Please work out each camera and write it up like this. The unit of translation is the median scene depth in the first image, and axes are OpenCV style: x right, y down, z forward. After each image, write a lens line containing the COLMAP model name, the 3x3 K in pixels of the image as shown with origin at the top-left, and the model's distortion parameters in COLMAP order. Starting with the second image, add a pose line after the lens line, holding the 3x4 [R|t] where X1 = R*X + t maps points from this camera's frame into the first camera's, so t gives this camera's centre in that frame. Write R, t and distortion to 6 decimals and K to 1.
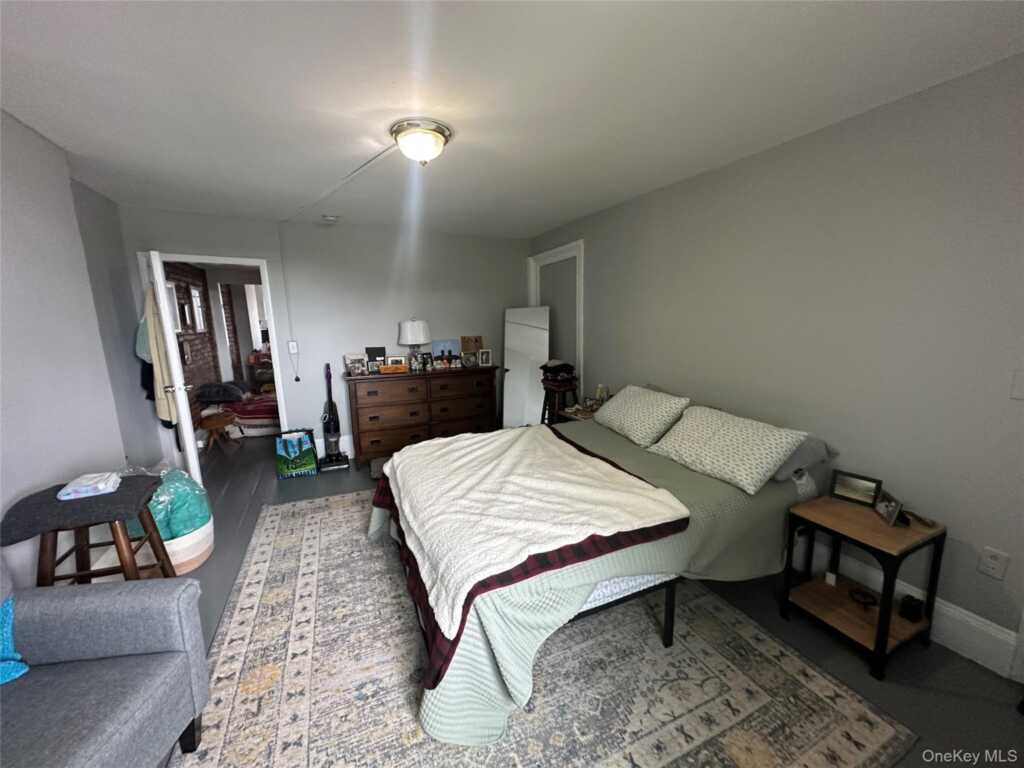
lens RADIAL K [[407.9, 0, 511.6], [0, 407.9, 382.7], [0, 0, 1]] dist [-0.003424, 0.000083]
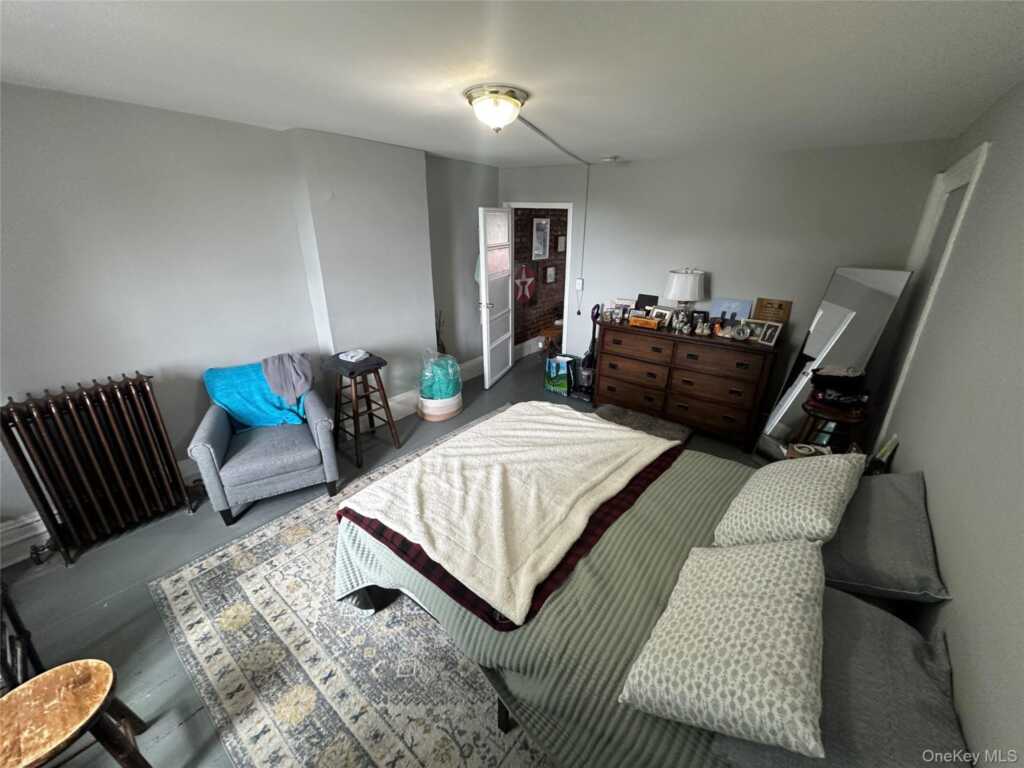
lens RADIAL K [[407.9, 0, 511.6], [0, 407.9, 382.7], [0, 0, 1]] dist [-0.003424, 0.000083]
pose [[0.464272, 0.339583, -0.818007, 0.826943], [-0.164056, 0.940568, 0.297350, -0.285552], [0.870366, -0.003852, 0.492390, 0.586571]]
